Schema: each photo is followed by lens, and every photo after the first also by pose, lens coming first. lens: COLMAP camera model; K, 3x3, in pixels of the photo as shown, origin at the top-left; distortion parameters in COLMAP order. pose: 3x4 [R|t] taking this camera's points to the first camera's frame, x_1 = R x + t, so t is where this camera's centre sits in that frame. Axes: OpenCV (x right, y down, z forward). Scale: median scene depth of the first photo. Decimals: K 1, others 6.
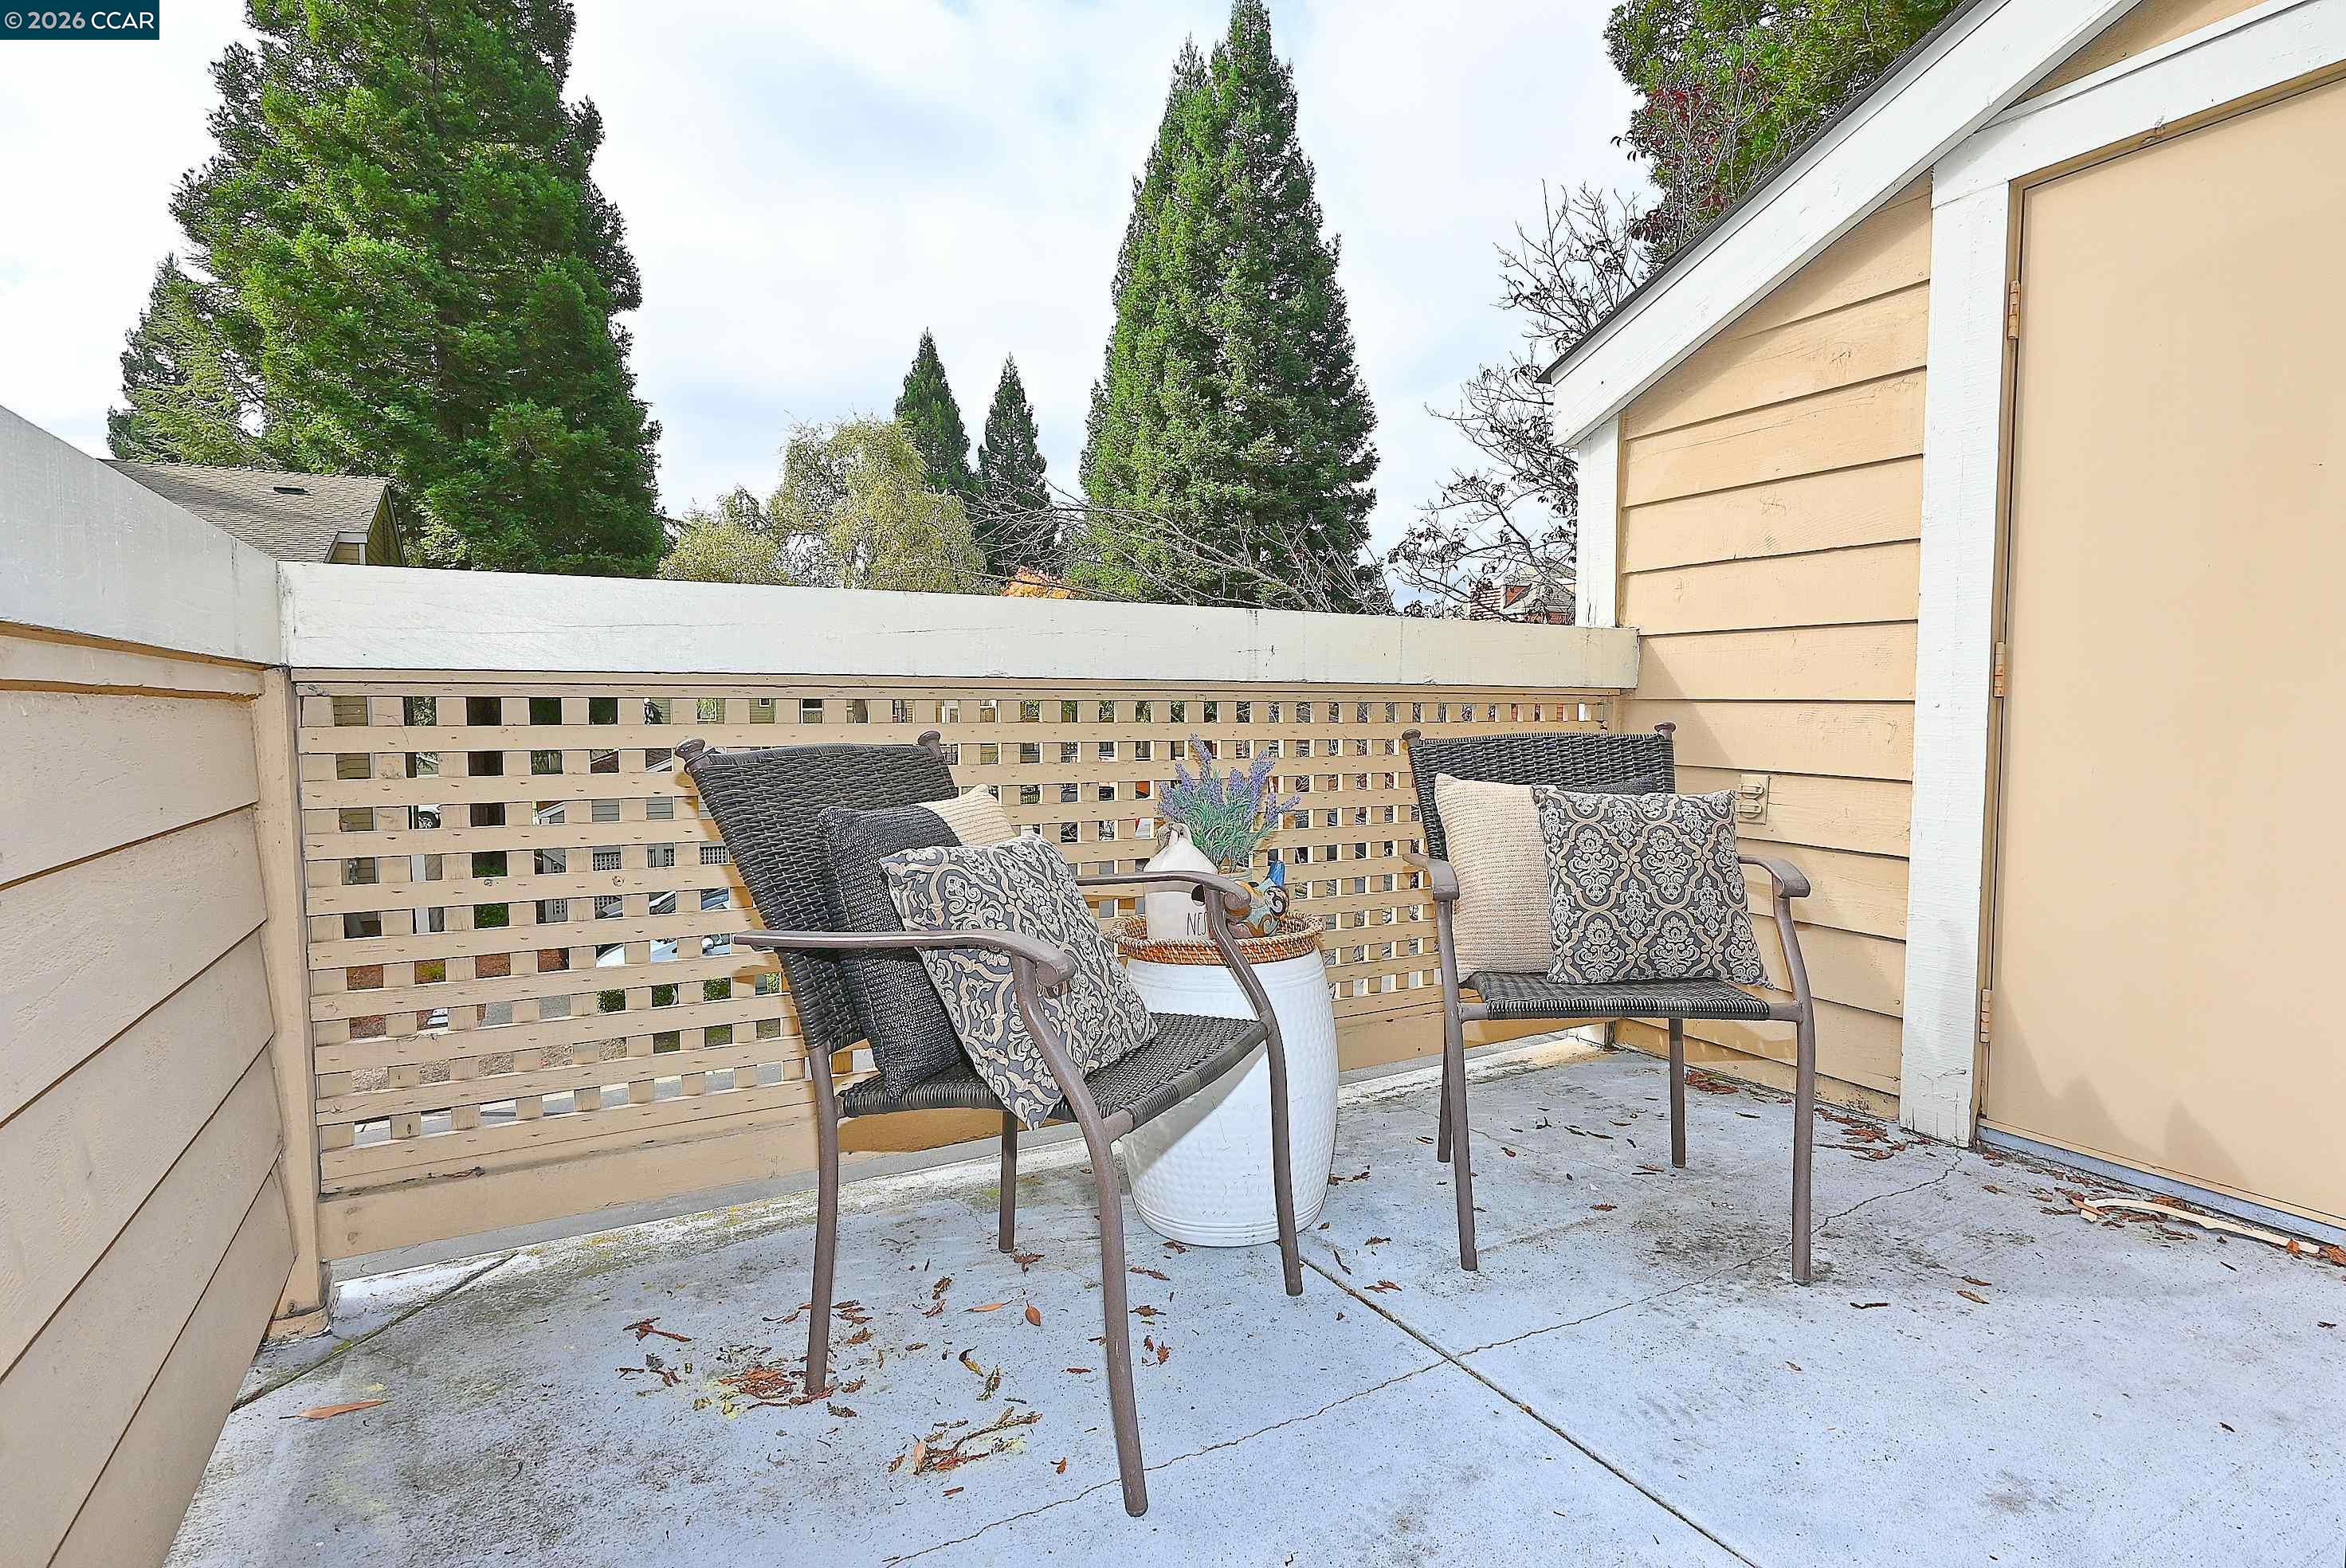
lens RADIAL K [[1177.7, 0, 1170.9], [0, 1177.7, 787.4], [0, 0, 1]] dist [-0.008628, 0.006438]
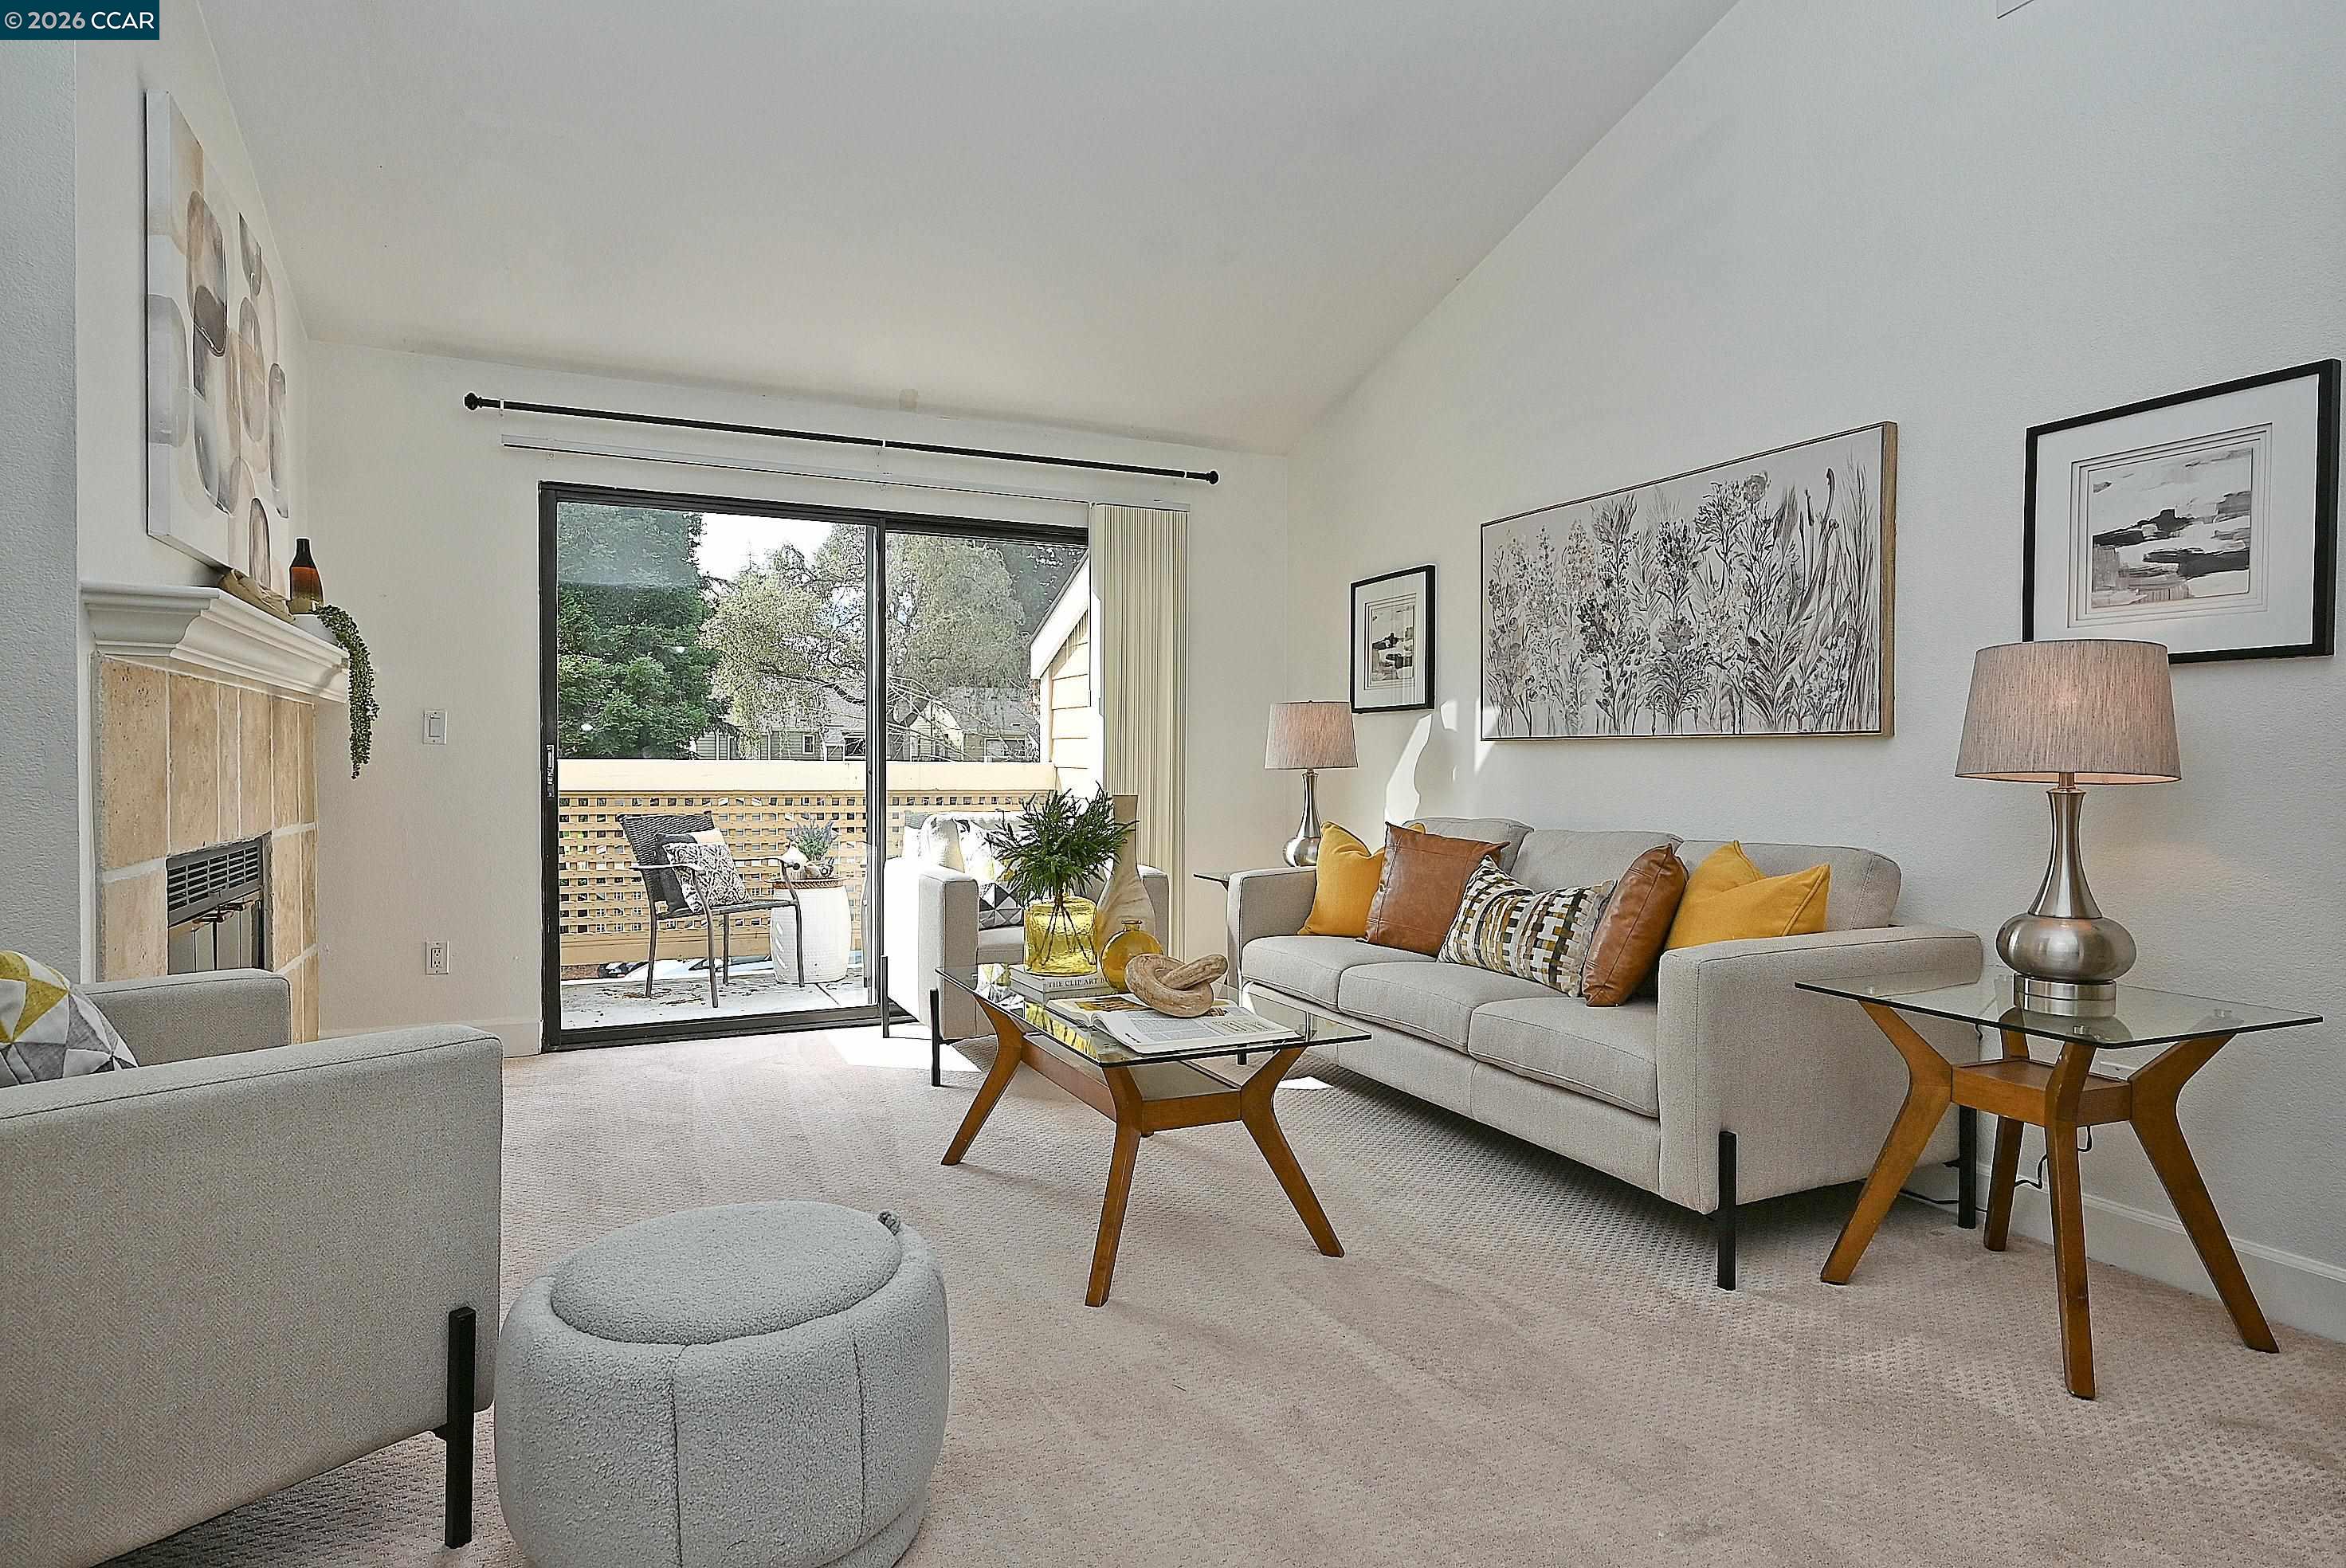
lens RADIAL K [[1312.3, 0, 1173.0], [0, 1312.3, 784.0], [0, 0, 1]] dist [0.000585, 0.000031]
pose [[0.997090, 0.011375, -0.075378, 1.065770], [-0.014690, 0.998943, -0.043565, 0.013215], [0.074803, 0.044546, 0.996203, -1.942056]]
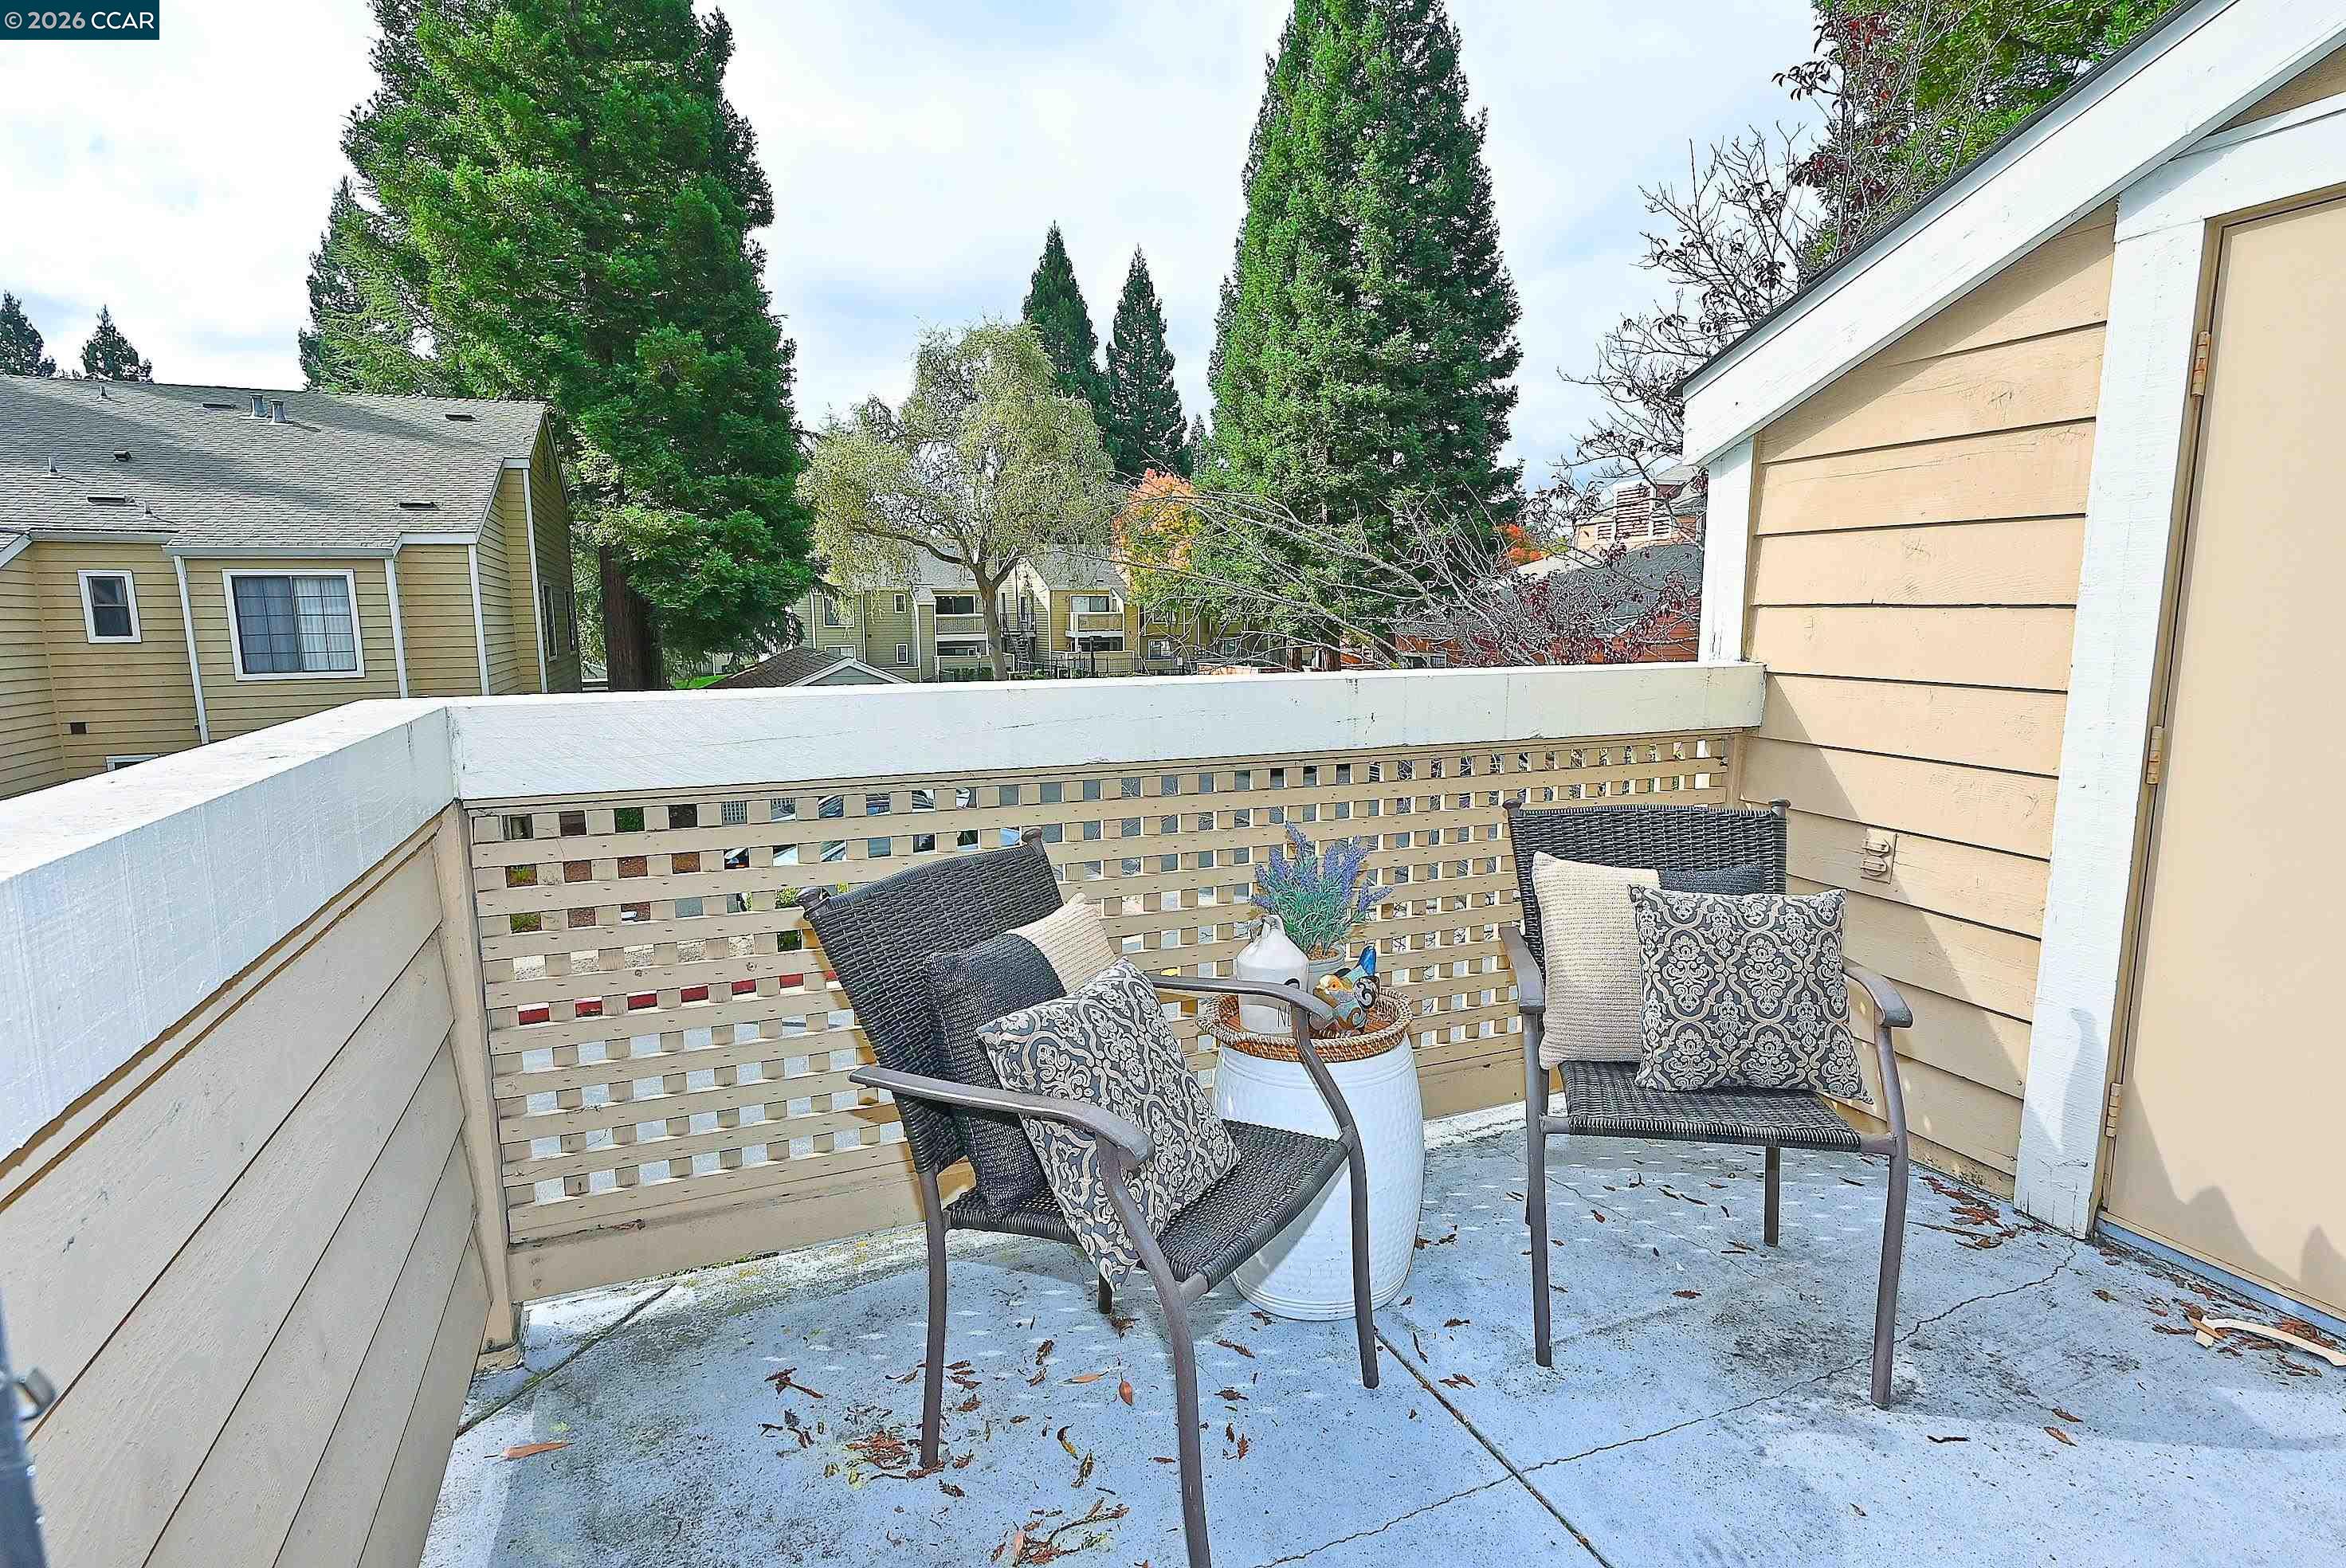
lens RADIAL K [[1177.7, 0, 1167.6], [0, 1177.7, 785.9], [0, 0, 1]] dist [-0.006730, 0.003462]
pose [[0.993792, 0.013059, -0.110483, 0.025715], [-0.003605, 0.996345, 0.085338, -0.153152], [0.111193, -0.084410, 0.990208, -0.018432]]
